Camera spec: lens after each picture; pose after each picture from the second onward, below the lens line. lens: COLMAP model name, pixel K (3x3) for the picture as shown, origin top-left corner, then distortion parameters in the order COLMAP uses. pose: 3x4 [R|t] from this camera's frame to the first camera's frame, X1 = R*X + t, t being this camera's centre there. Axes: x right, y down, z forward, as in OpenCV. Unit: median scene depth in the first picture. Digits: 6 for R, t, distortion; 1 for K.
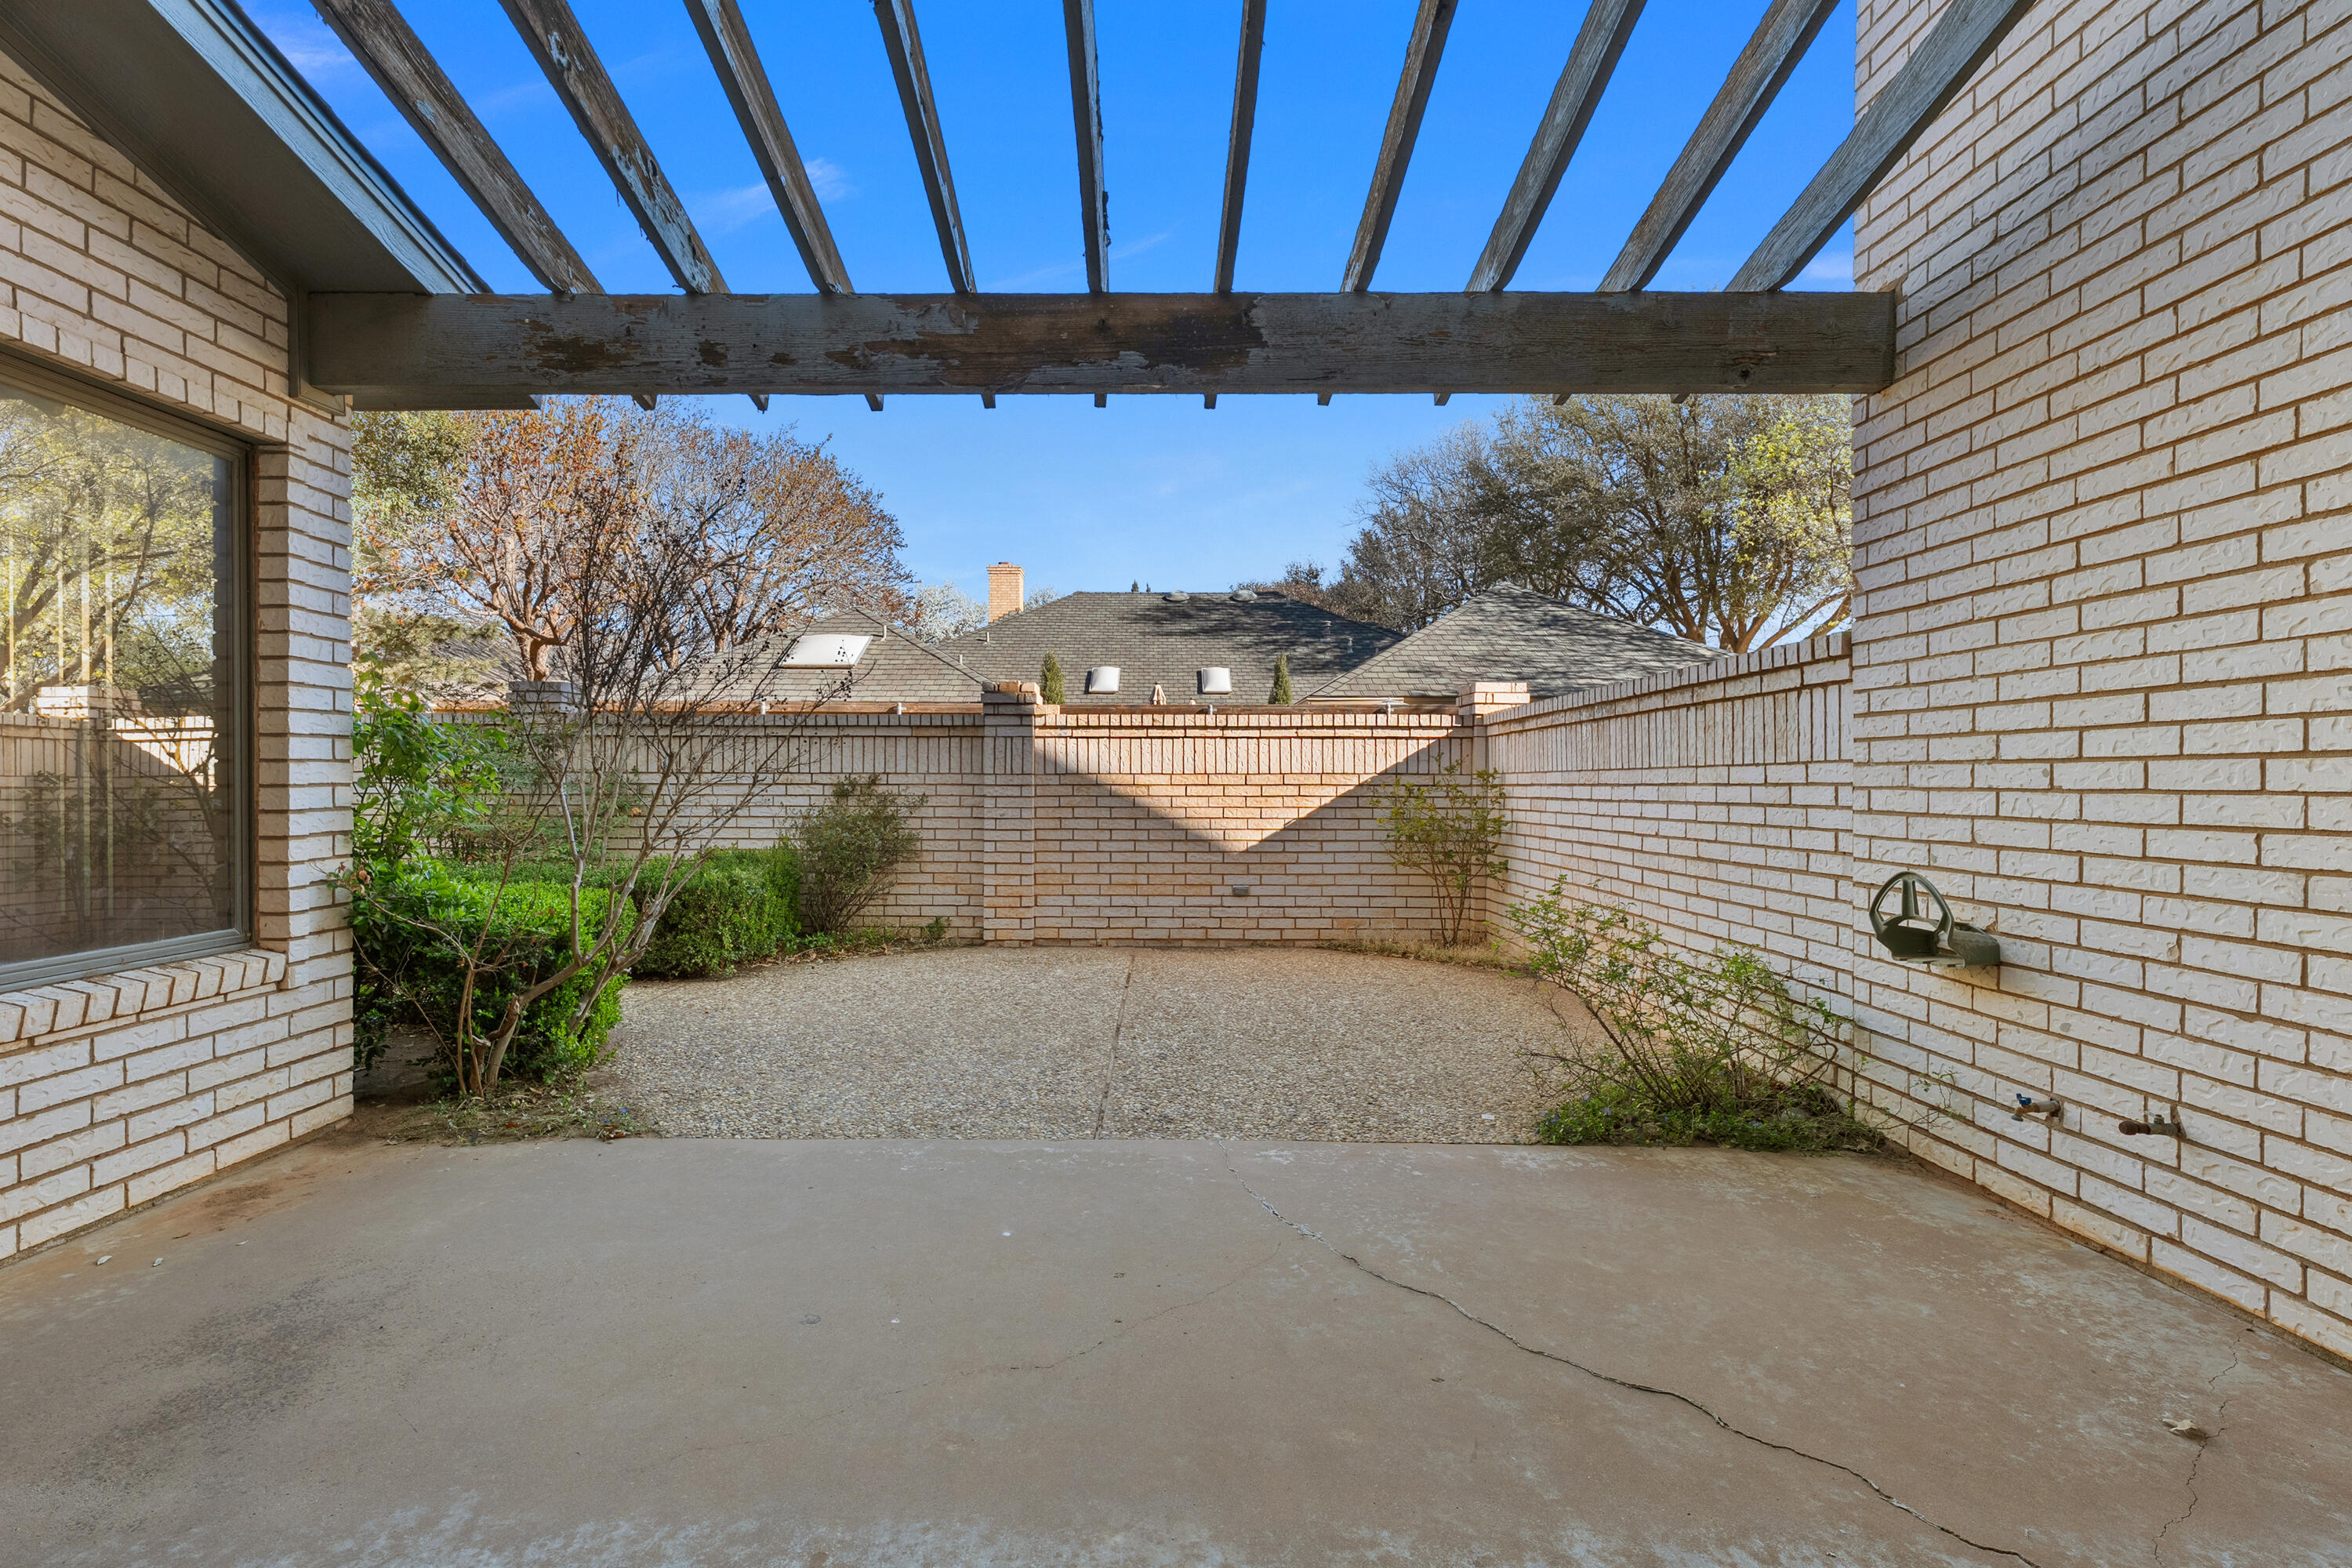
lens RADIAL K [[1078.0, 0, 1176.0], [0, 1078.0, 784.0], [0, 0, 1]] dist [-0.000710, 0.000303]
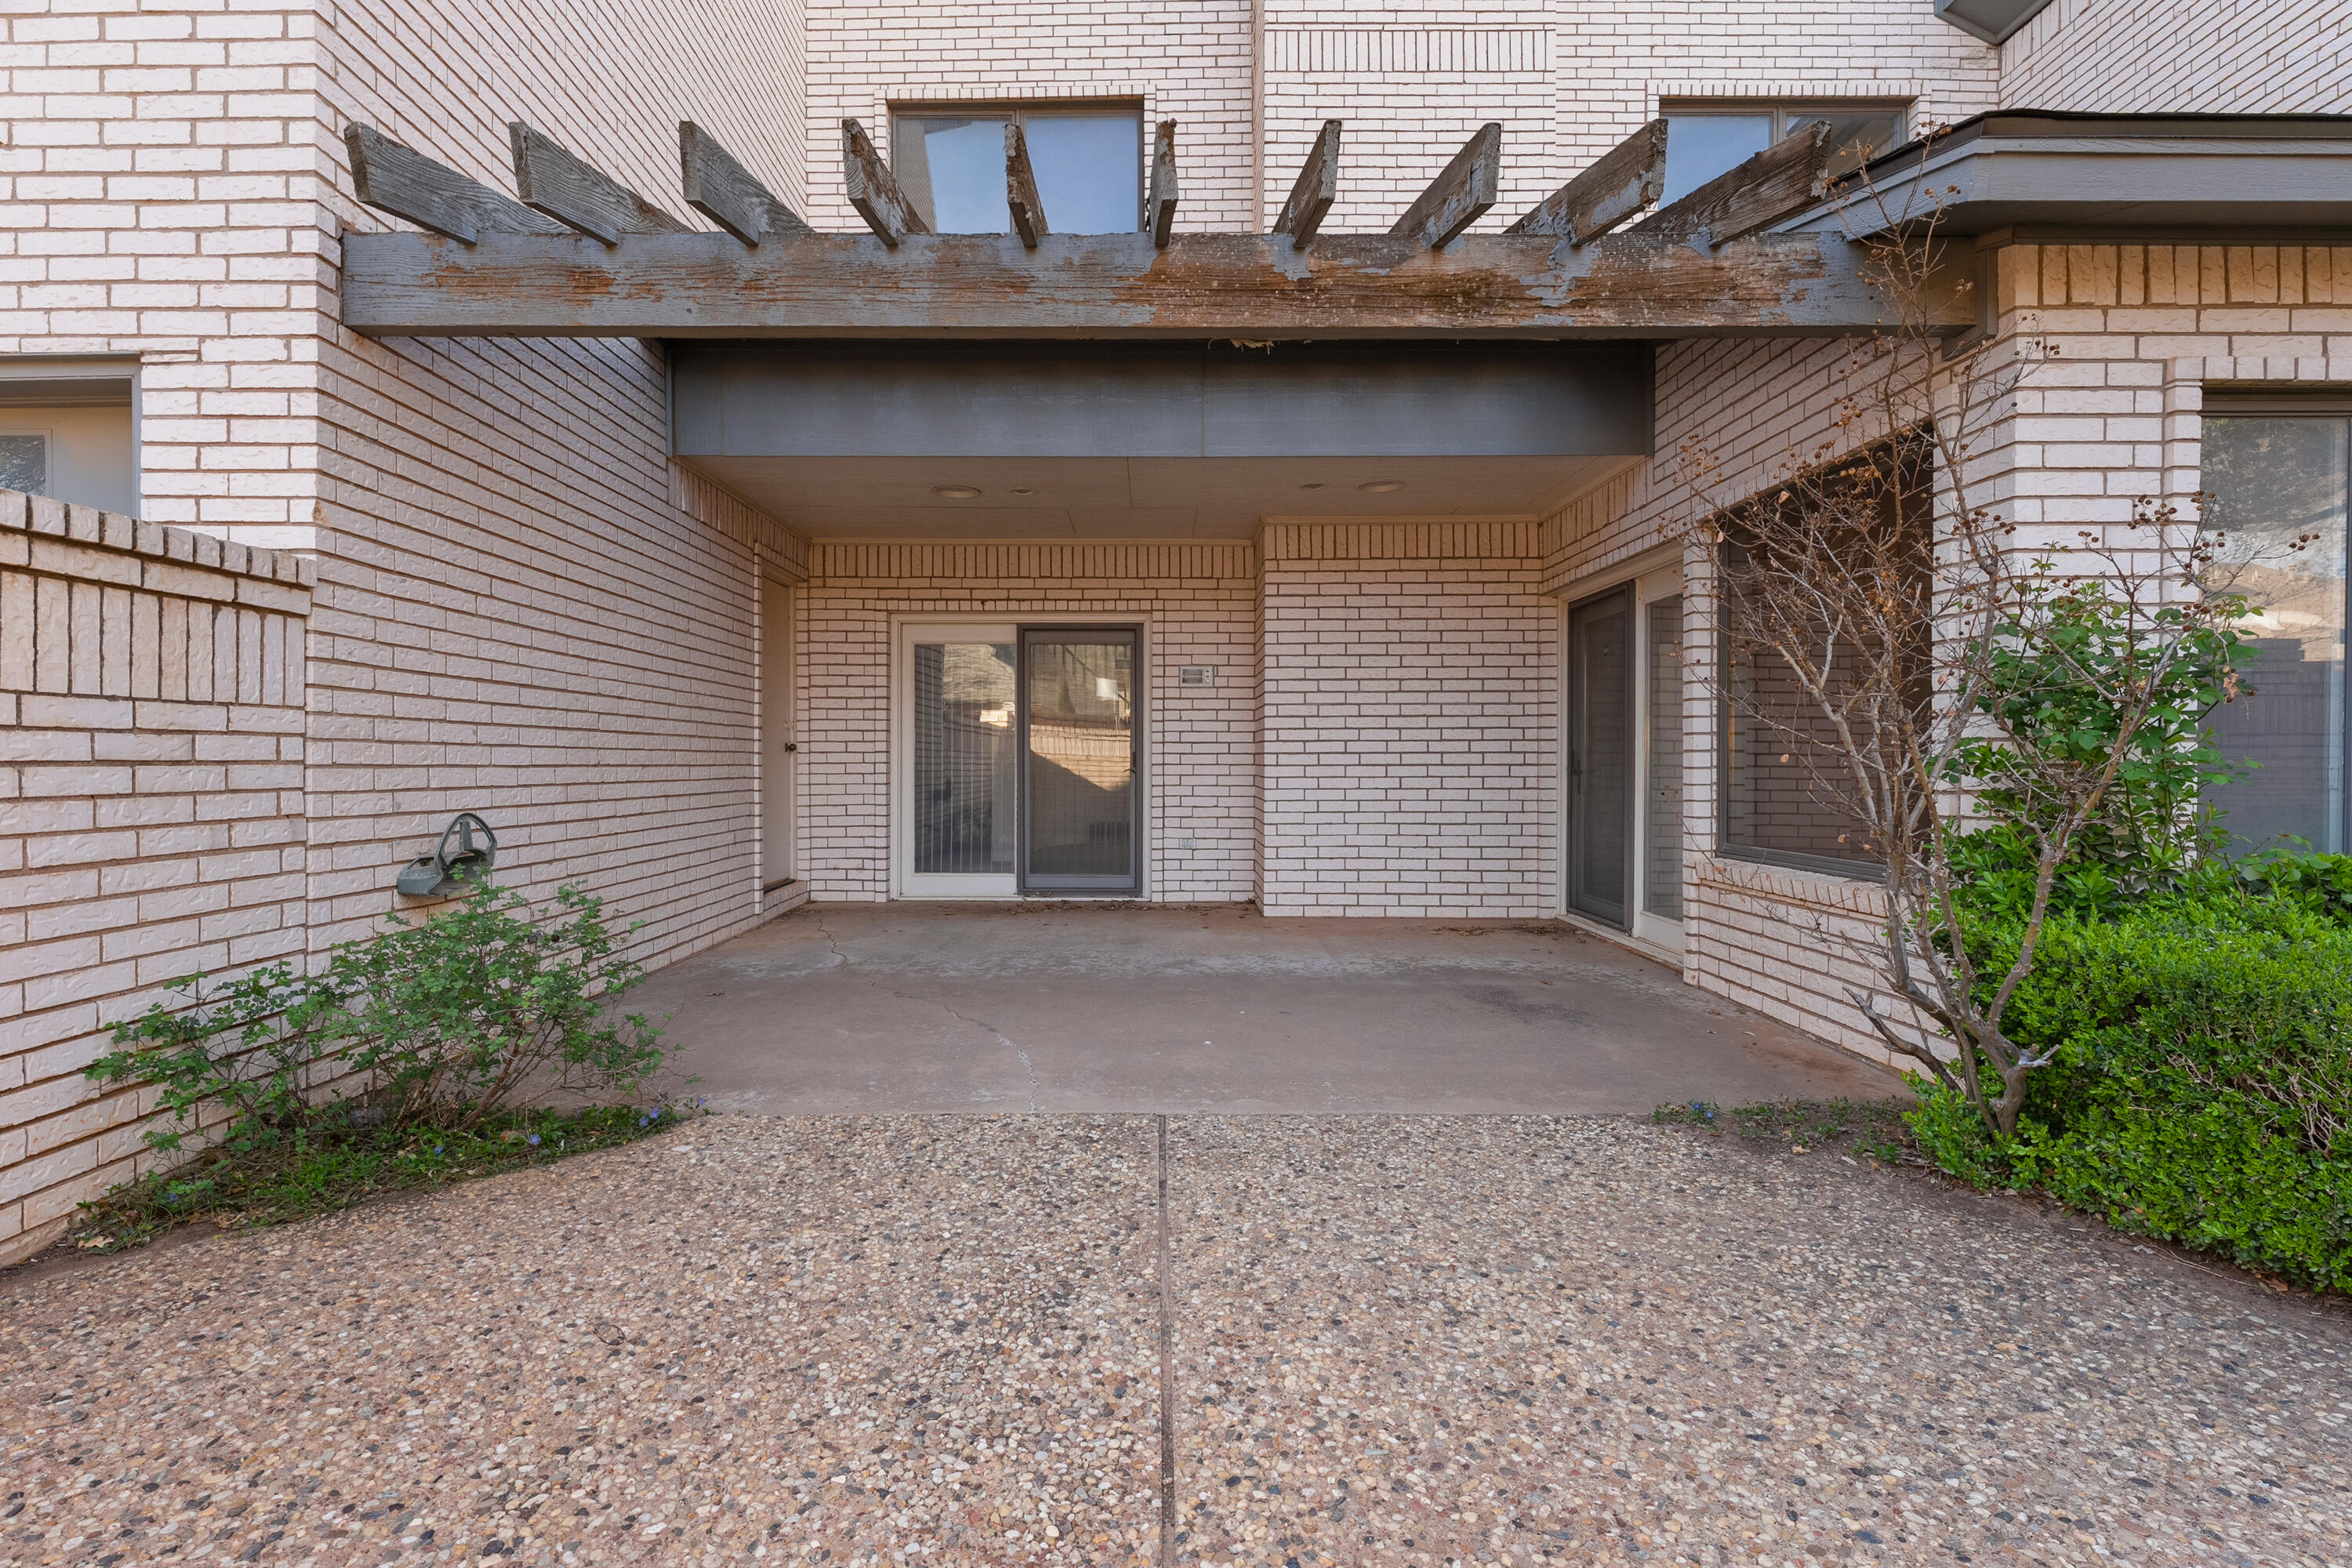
lens RADIAL K [[1105.1, 0, 1176.0], [0, 1105.1, 784.0], [0, 0, 1]] dist [-0.000784, -0.000008]
pose [[-0.999998, -0.001815, -0.000464, -0.077752], [-0.001824, 0.999773, 0.021232, 0.018411], [0.000426, 0.021233, -0.999774, 1.803520]]
